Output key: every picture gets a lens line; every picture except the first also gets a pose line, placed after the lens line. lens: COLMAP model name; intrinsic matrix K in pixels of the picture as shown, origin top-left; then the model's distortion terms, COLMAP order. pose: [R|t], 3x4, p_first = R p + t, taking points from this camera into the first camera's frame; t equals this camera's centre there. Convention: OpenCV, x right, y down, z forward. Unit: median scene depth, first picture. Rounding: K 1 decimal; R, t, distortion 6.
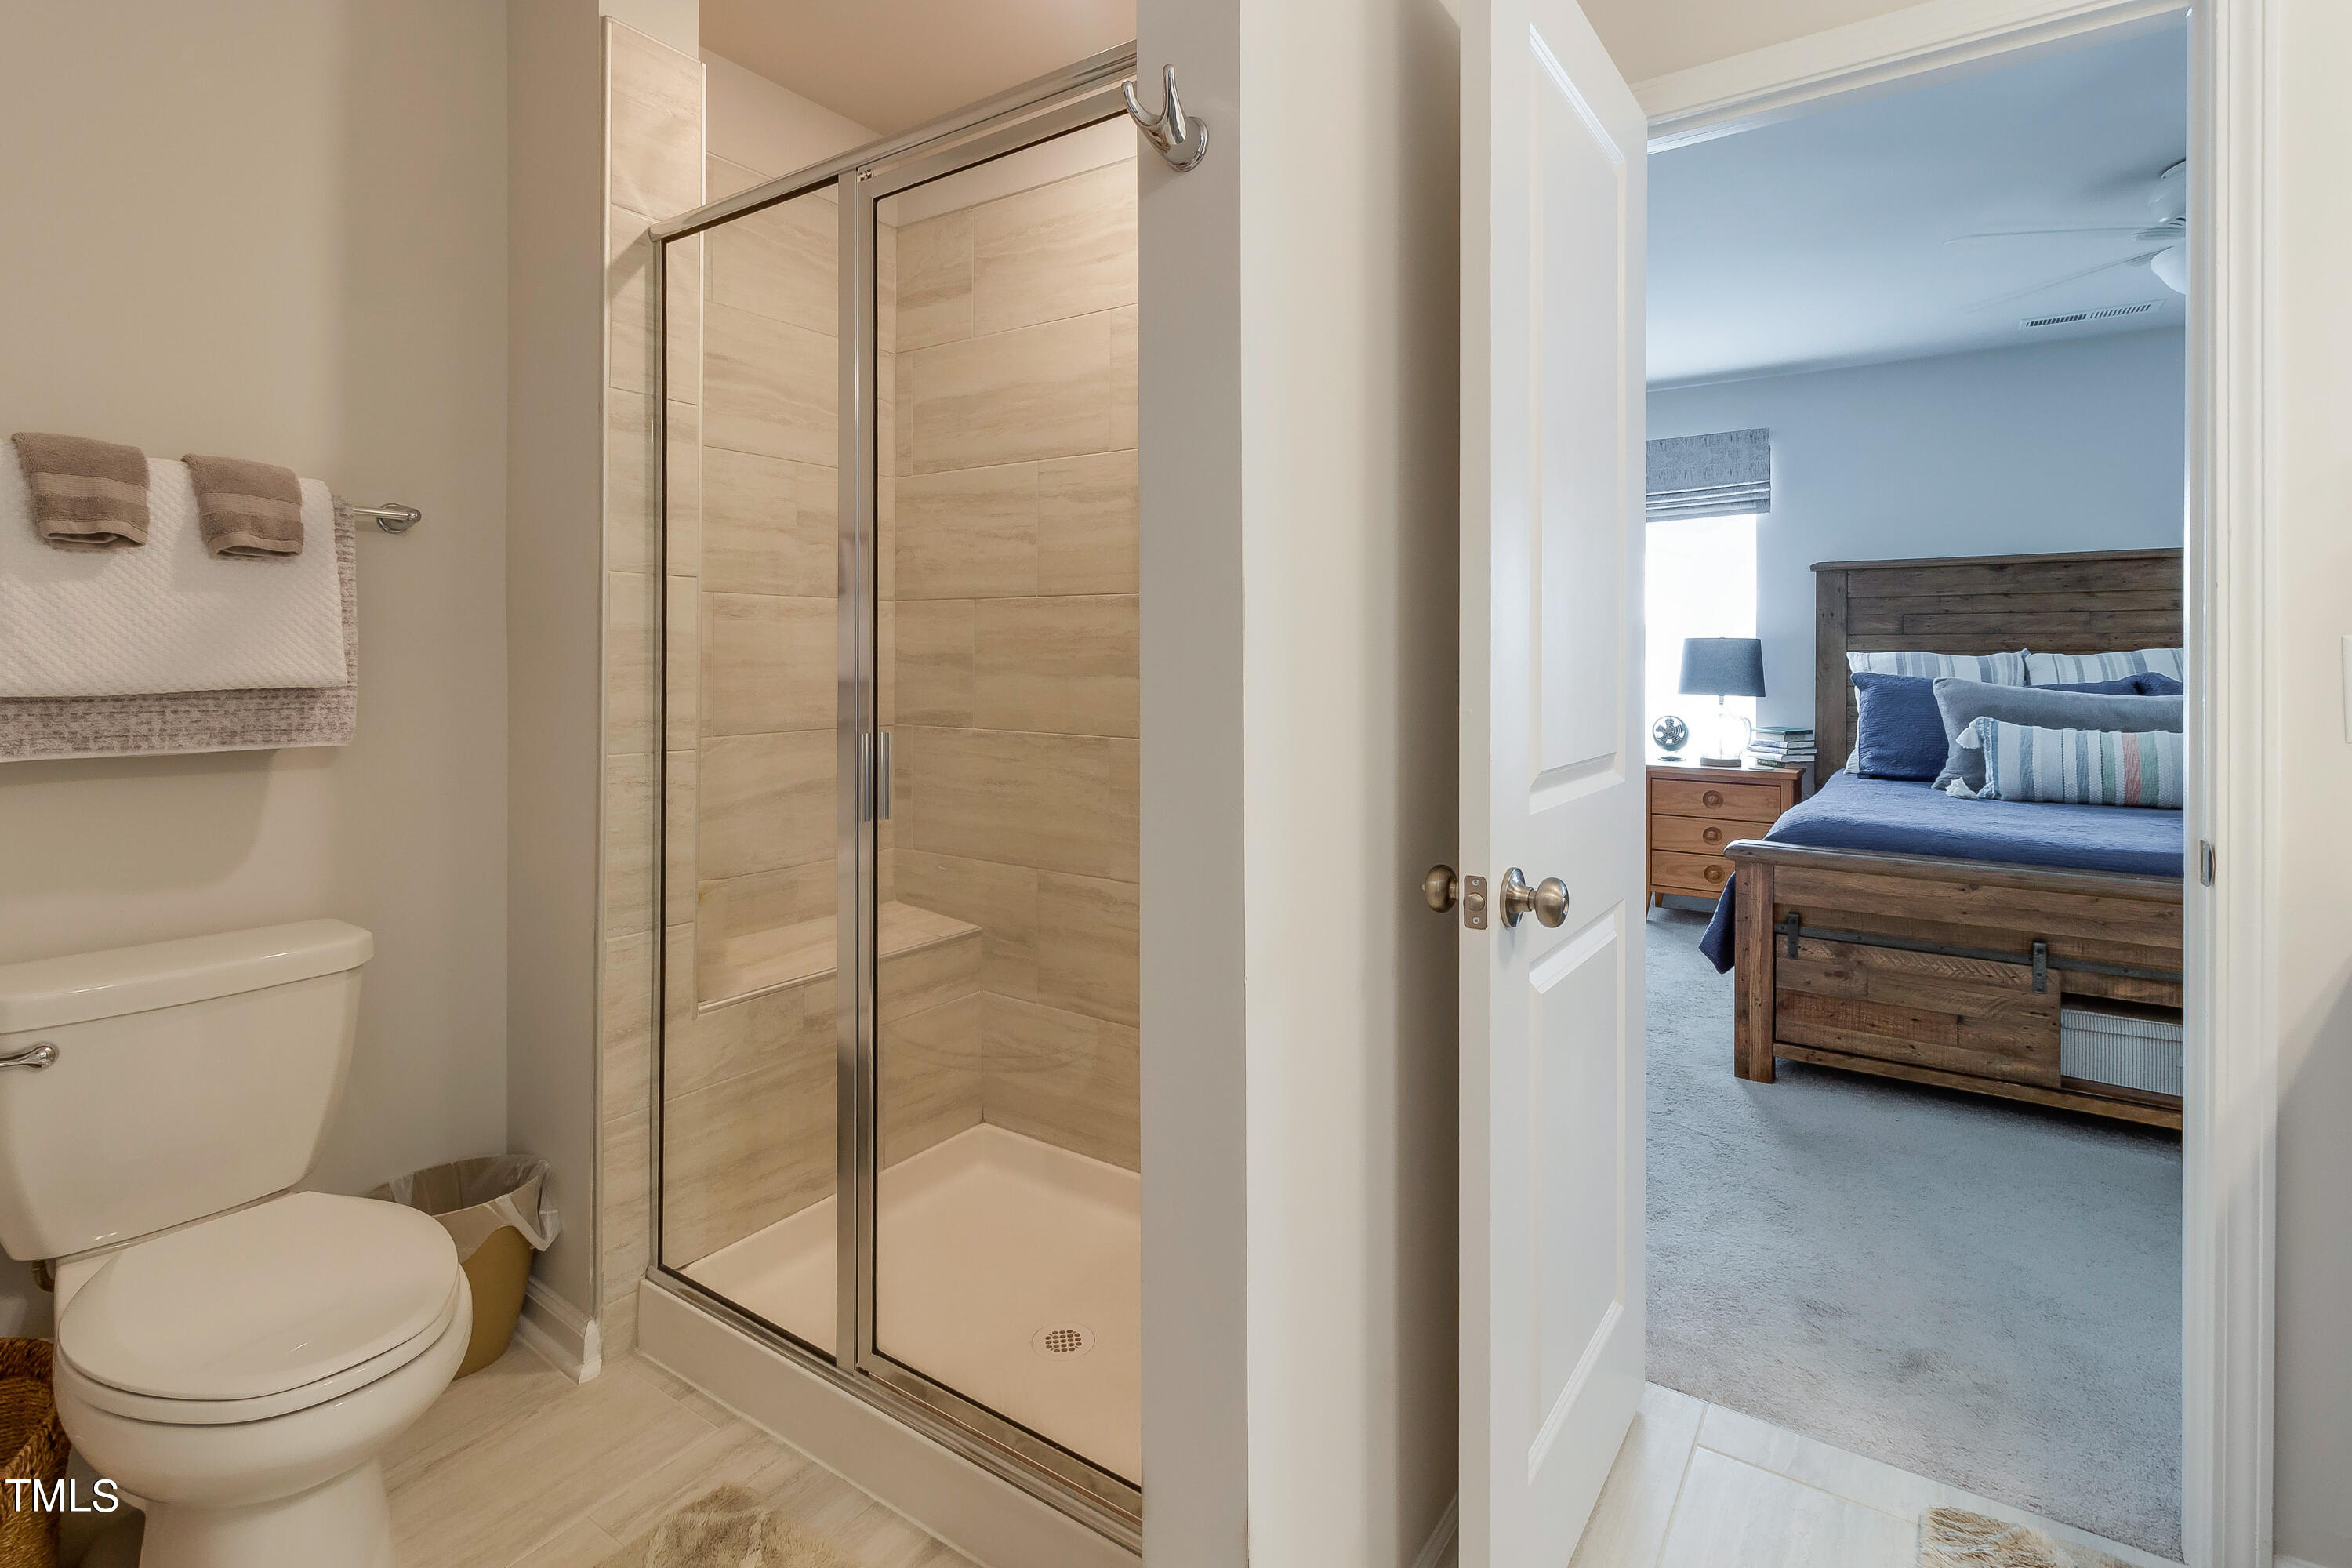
lens RADIAL K [[1153.3, 0, 1170.5], [0, 1153.3, 792.0], [0, 0, 1]] dist [0.001591, 0.000155]
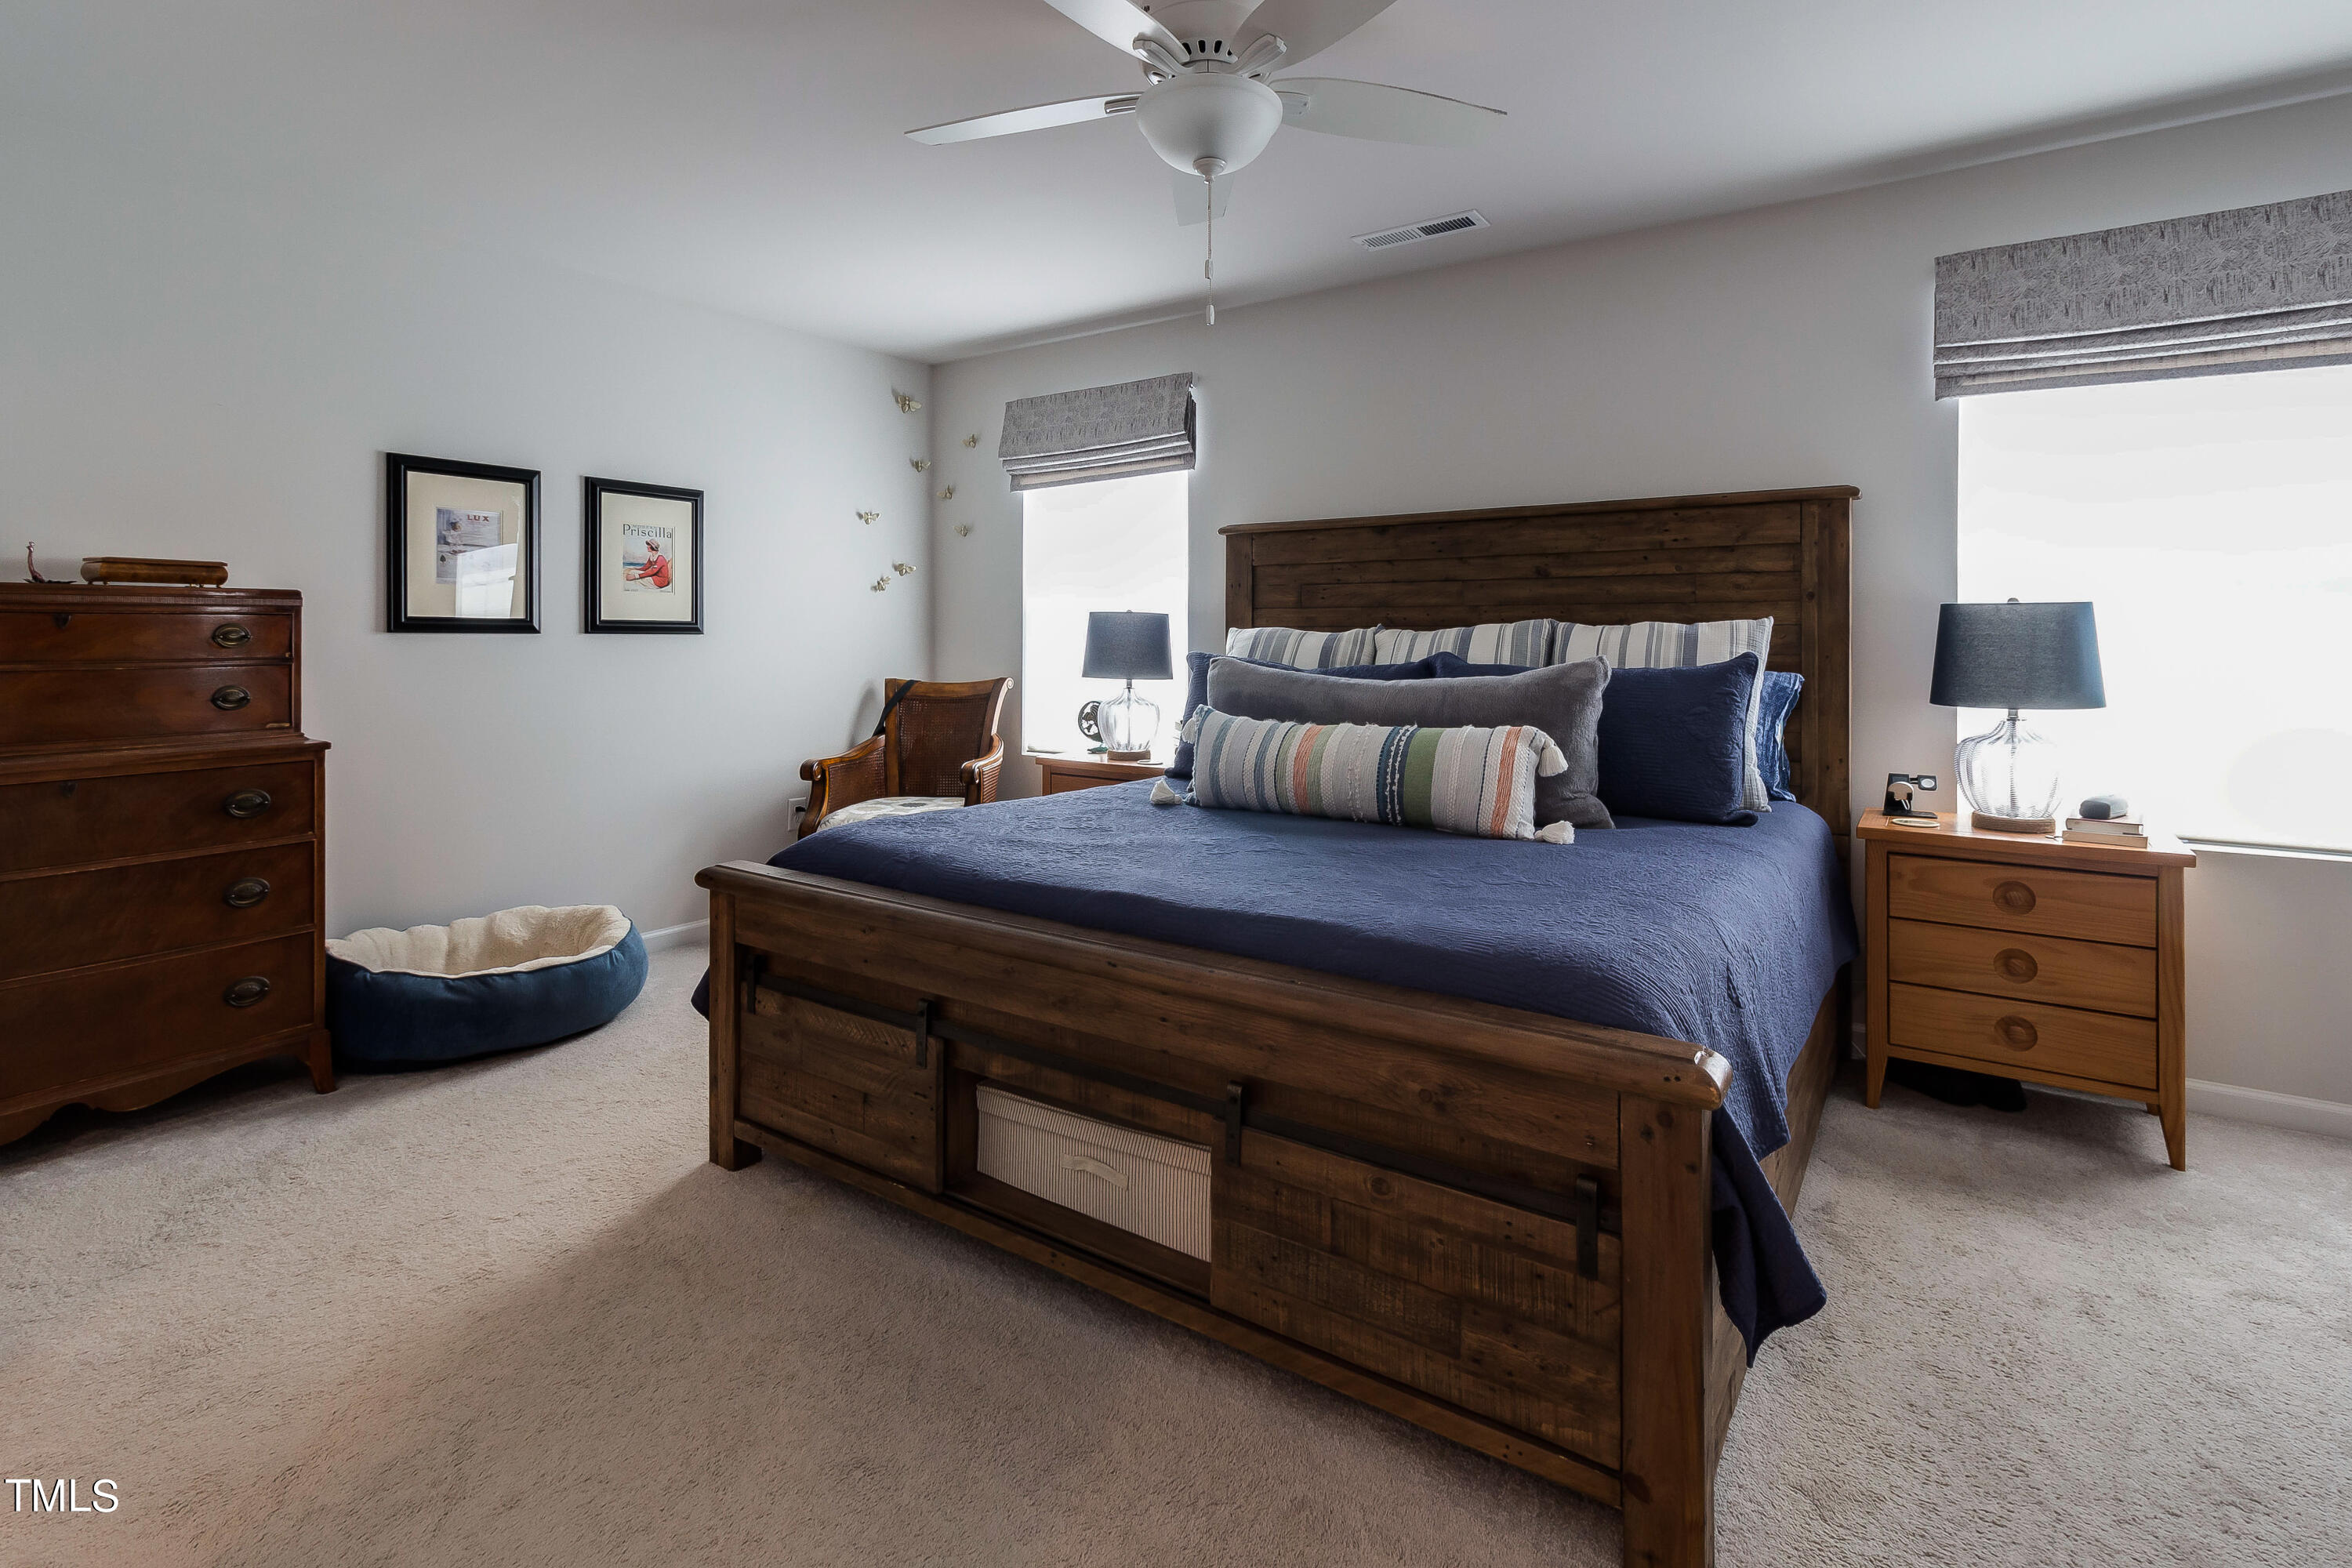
lens RADIAL K [[1153.3, 0, 1181.7], [0, 1153.3, 774.3], [0, 0, 1]] dist [0.001591, 0.000155]
pose [[0.999921, -0.002520, 0.012351, 0.575210], [0.002485, 0.999993, 0.002824, -0.014907], [-0.012358, -0.002793, 0.999920, 0.142946]]
